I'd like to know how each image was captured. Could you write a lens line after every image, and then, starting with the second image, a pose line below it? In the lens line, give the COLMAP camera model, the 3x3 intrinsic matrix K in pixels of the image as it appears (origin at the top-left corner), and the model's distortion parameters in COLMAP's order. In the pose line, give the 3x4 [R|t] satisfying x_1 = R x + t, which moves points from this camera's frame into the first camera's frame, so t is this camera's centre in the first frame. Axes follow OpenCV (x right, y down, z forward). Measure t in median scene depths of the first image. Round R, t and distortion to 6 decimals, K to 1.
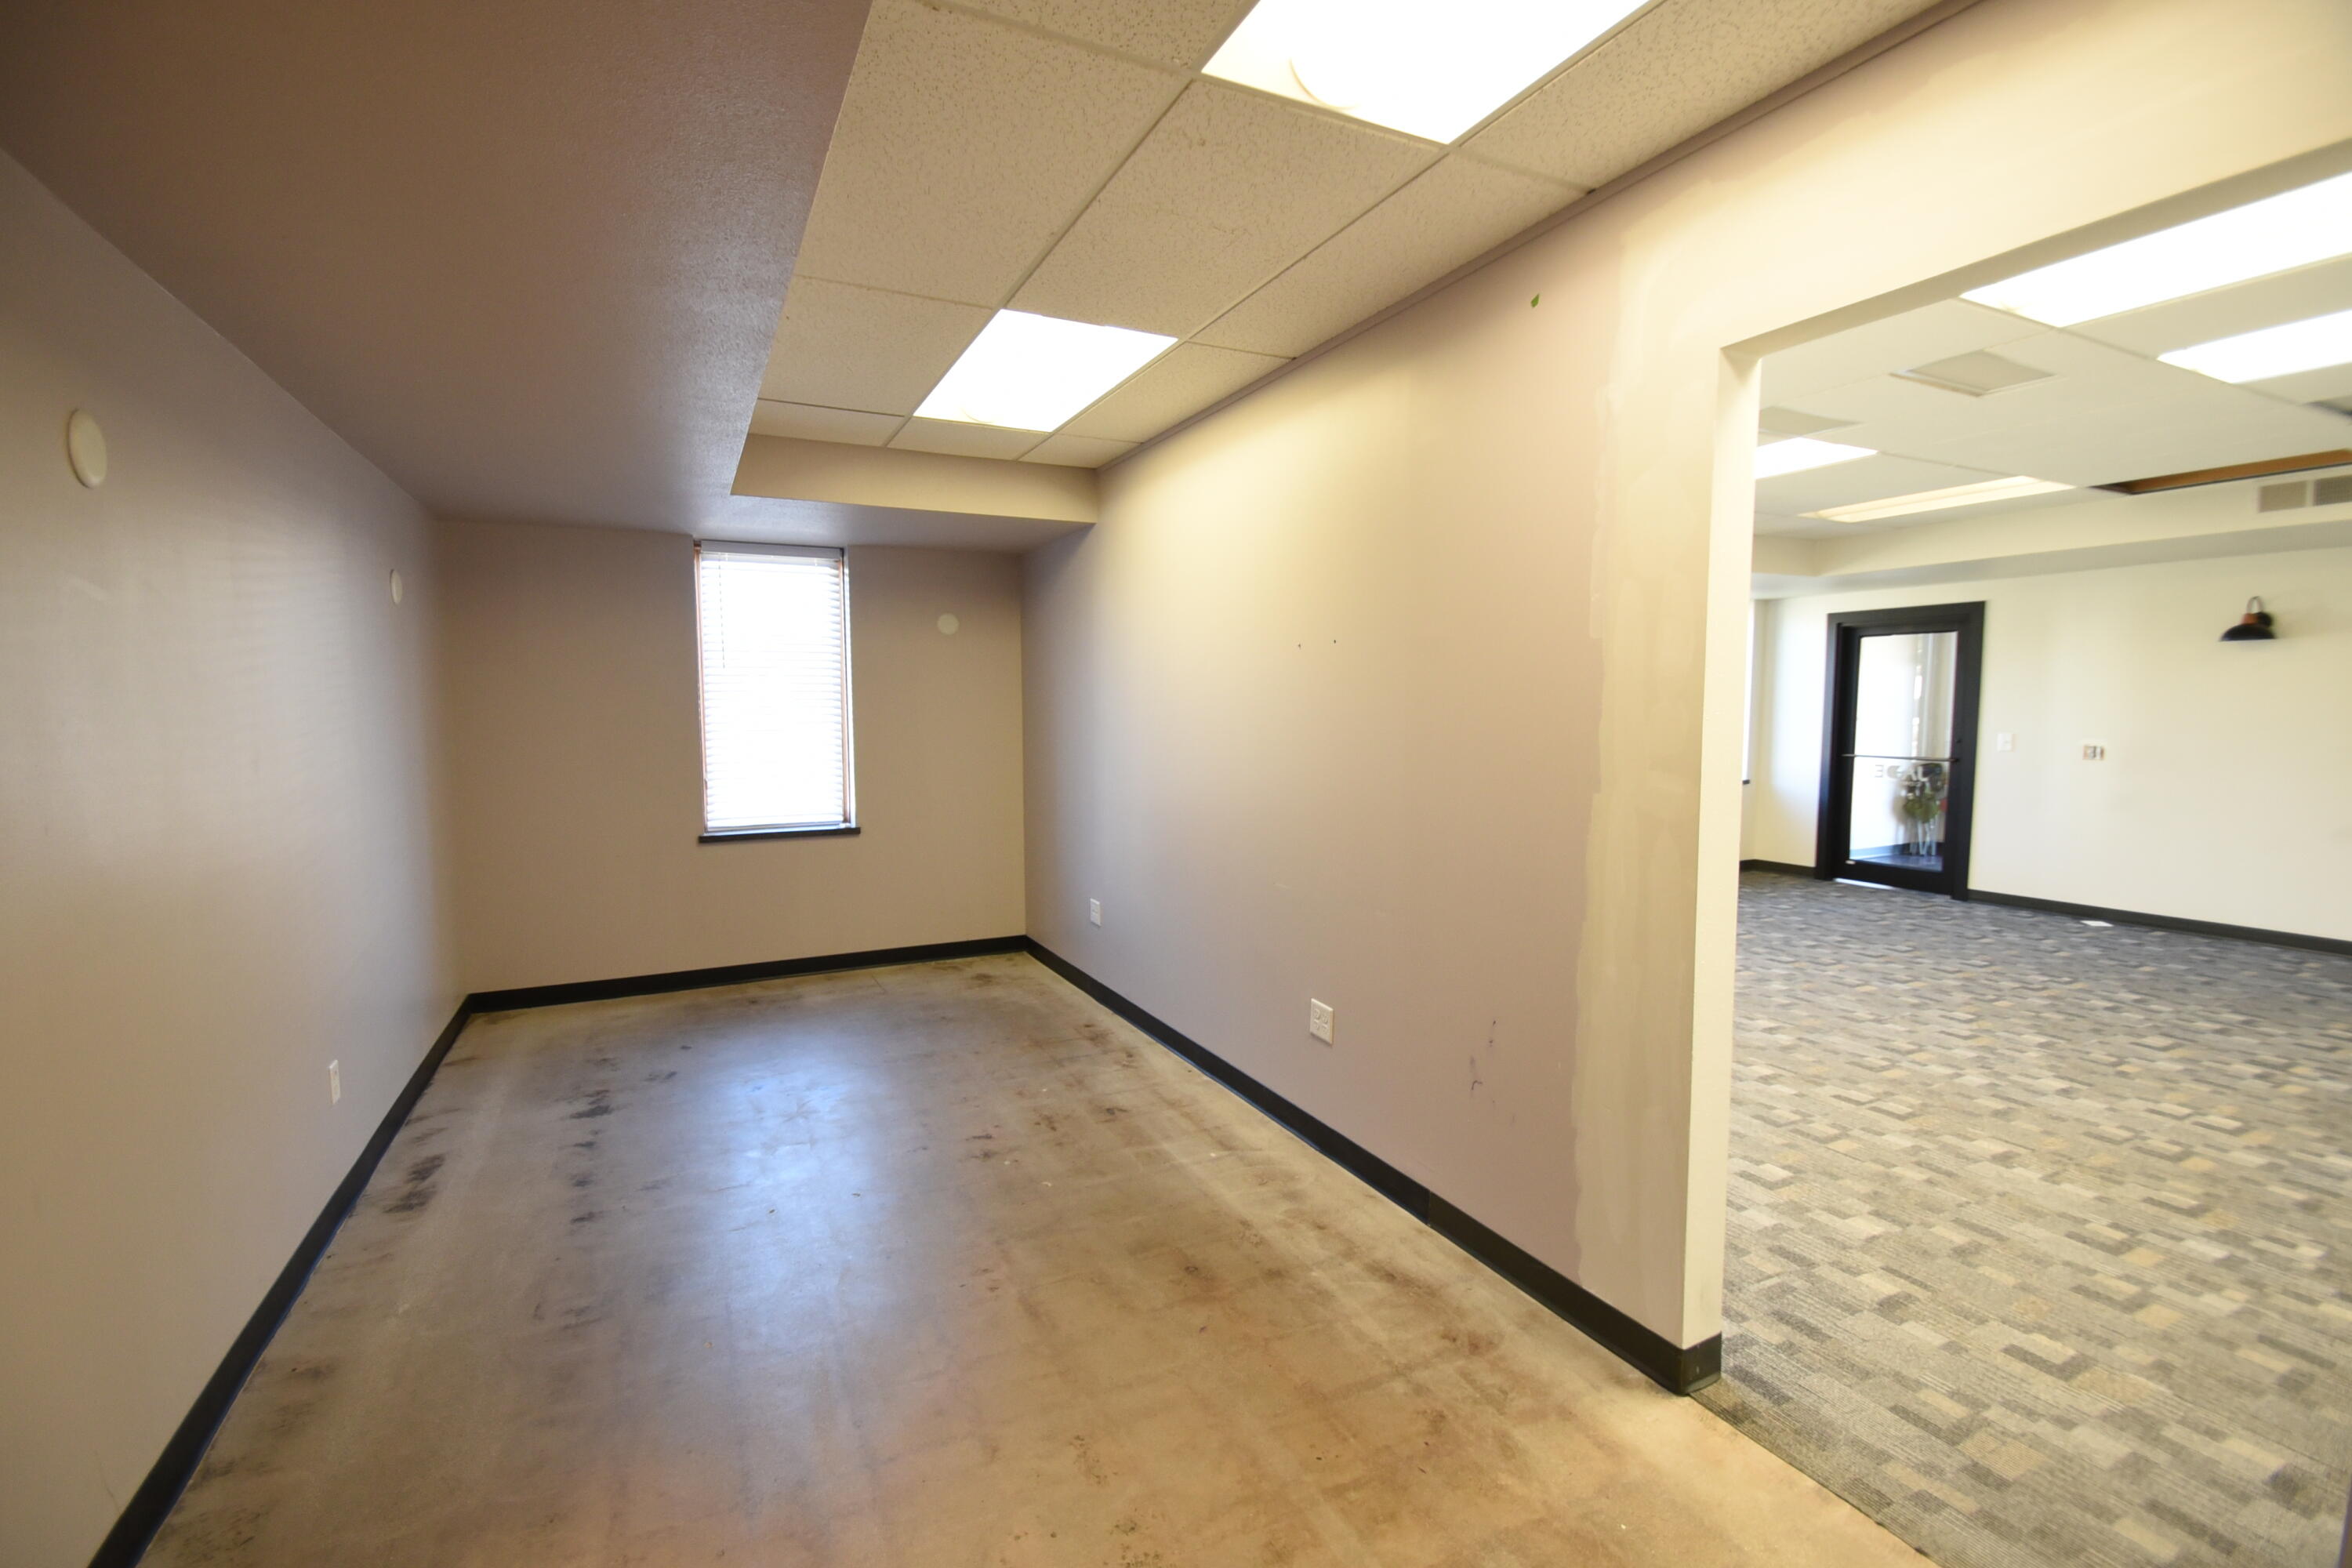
lens RADIAL K [[1025.8, 0, 1176.6], [0, 1025.8, 787.8], [0, 0, 1]] dist [-0.004101, -0.000447]
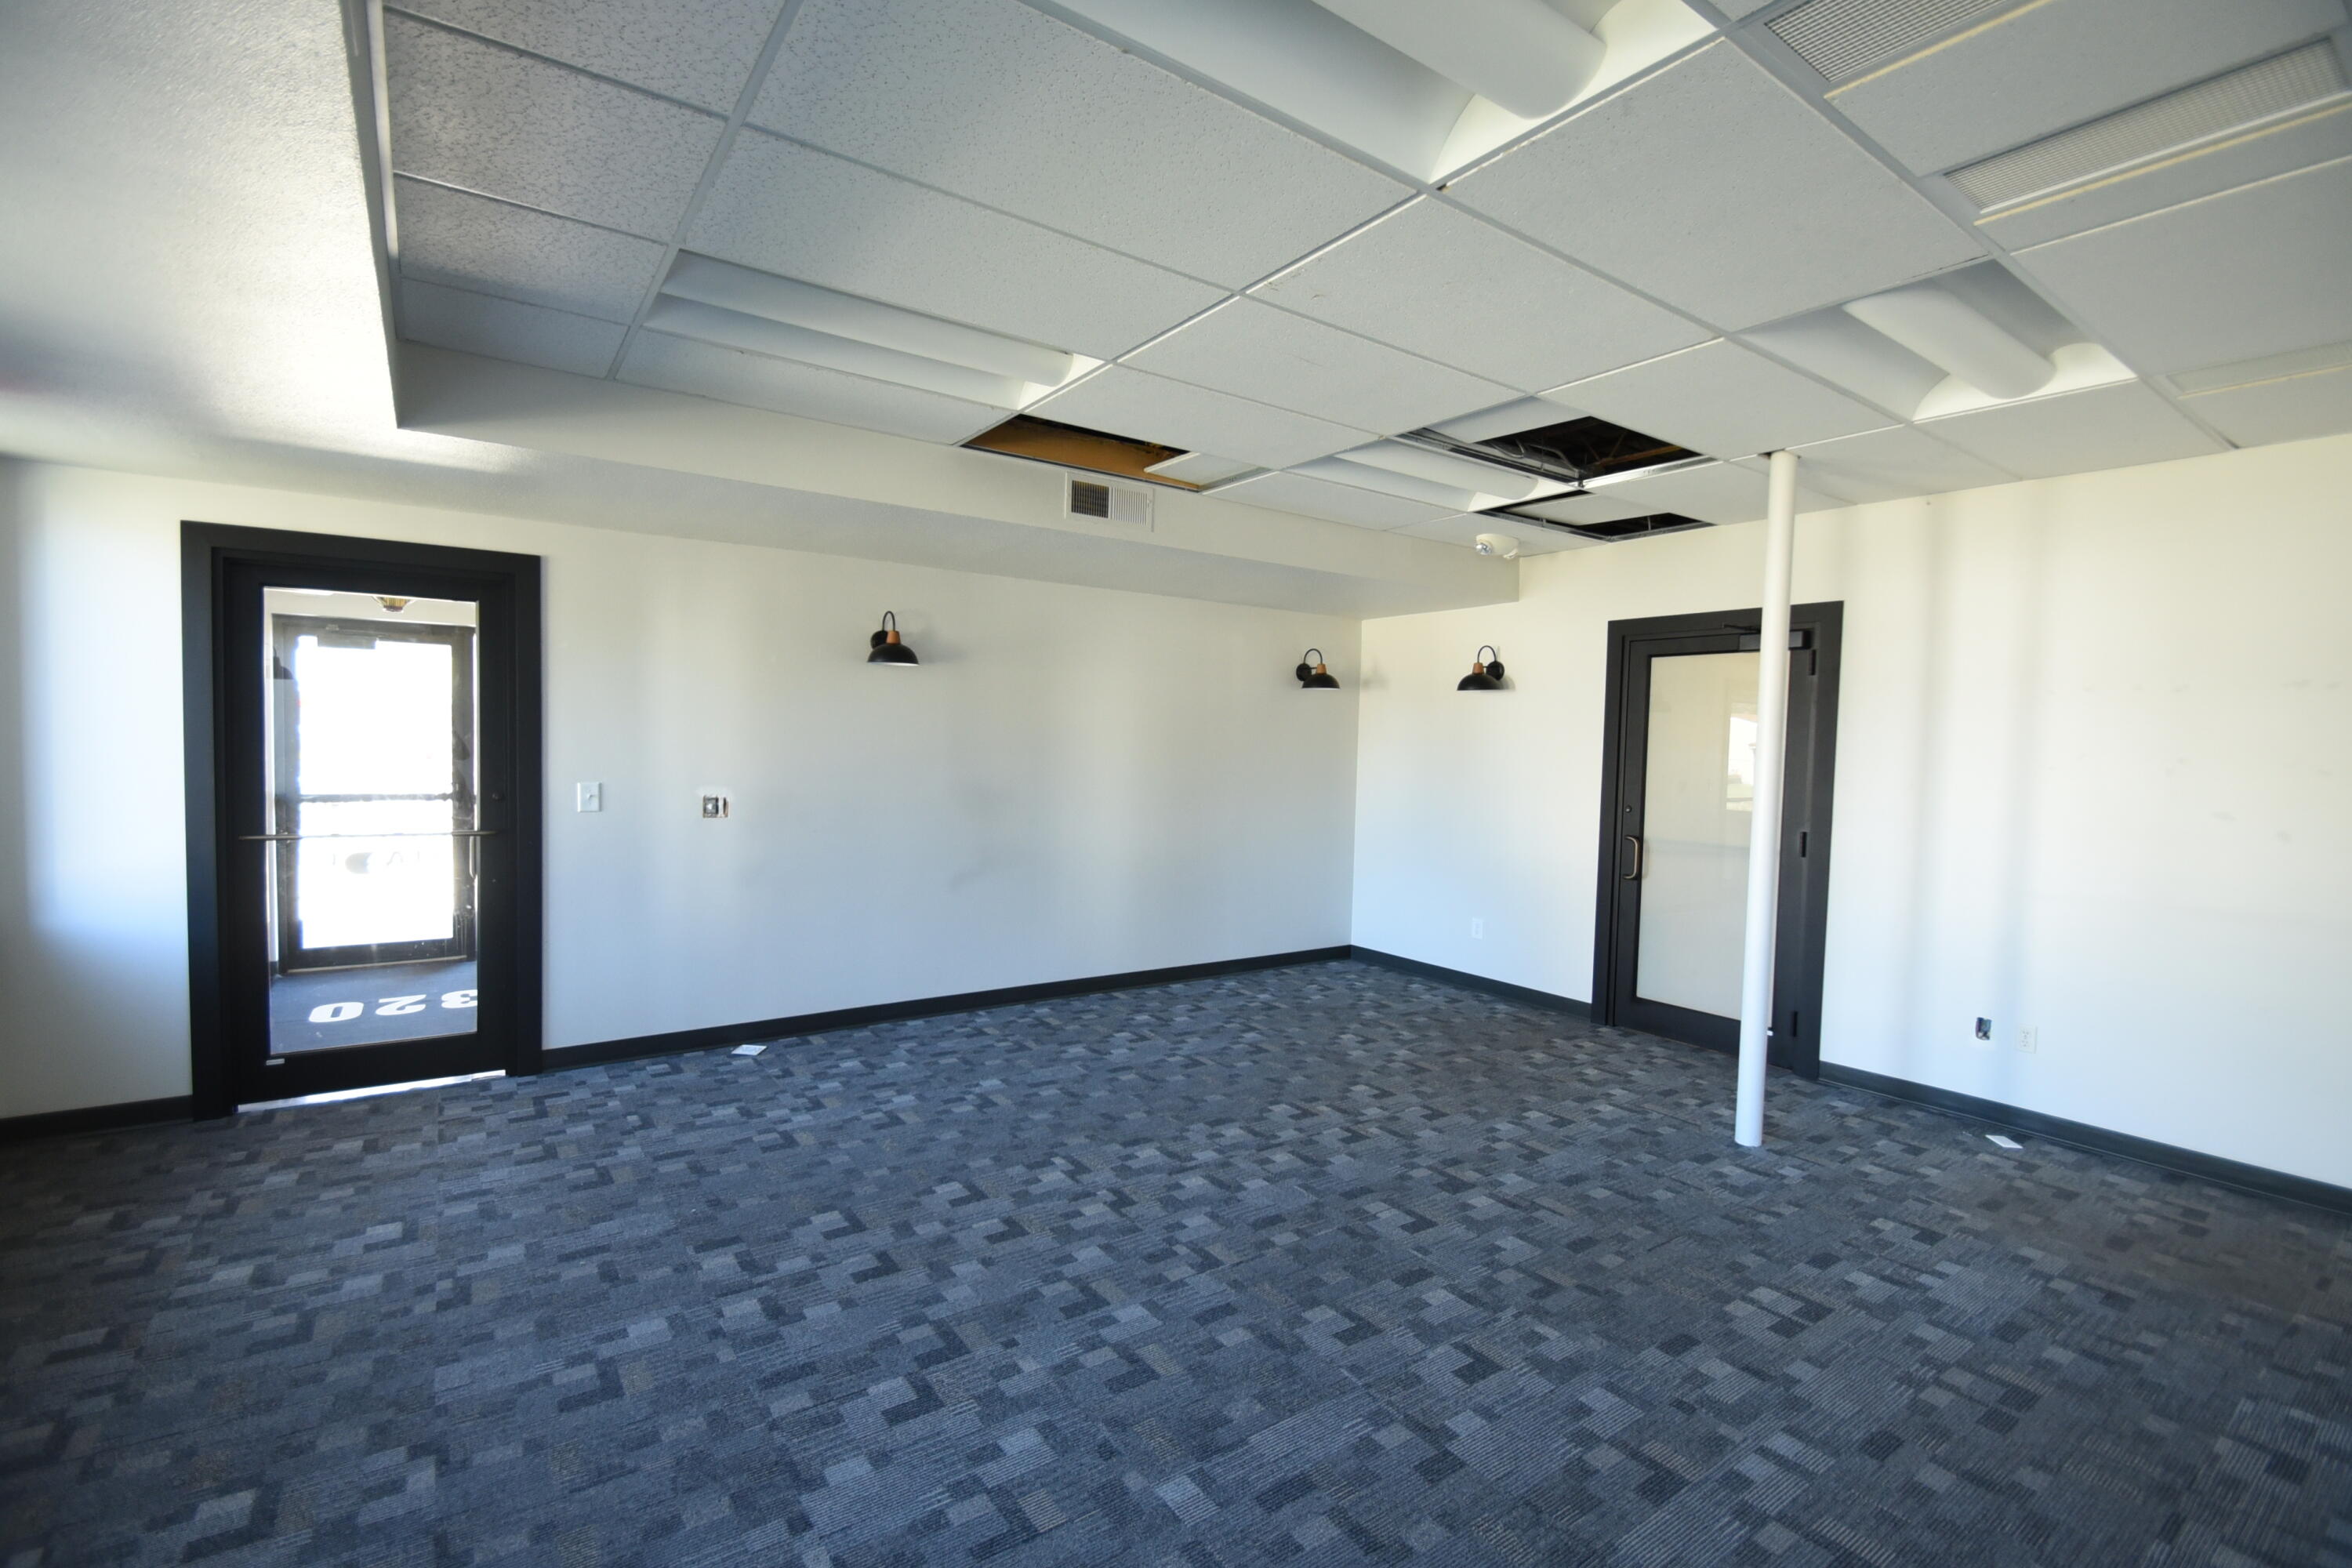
lens RADIAL K [[1025.8, 0, 1176.4], [0, 1025.8, 784.5], [0, 0, 1]] dist [-0.004101, -0.000447]
pose [[-0.163574, -0.061967, 0.984583, 0.238914], [0.048966, 0.996285, 0.070839, -0.122154], [-0.985315, 0.059798, -0.159932, 1.172525]]
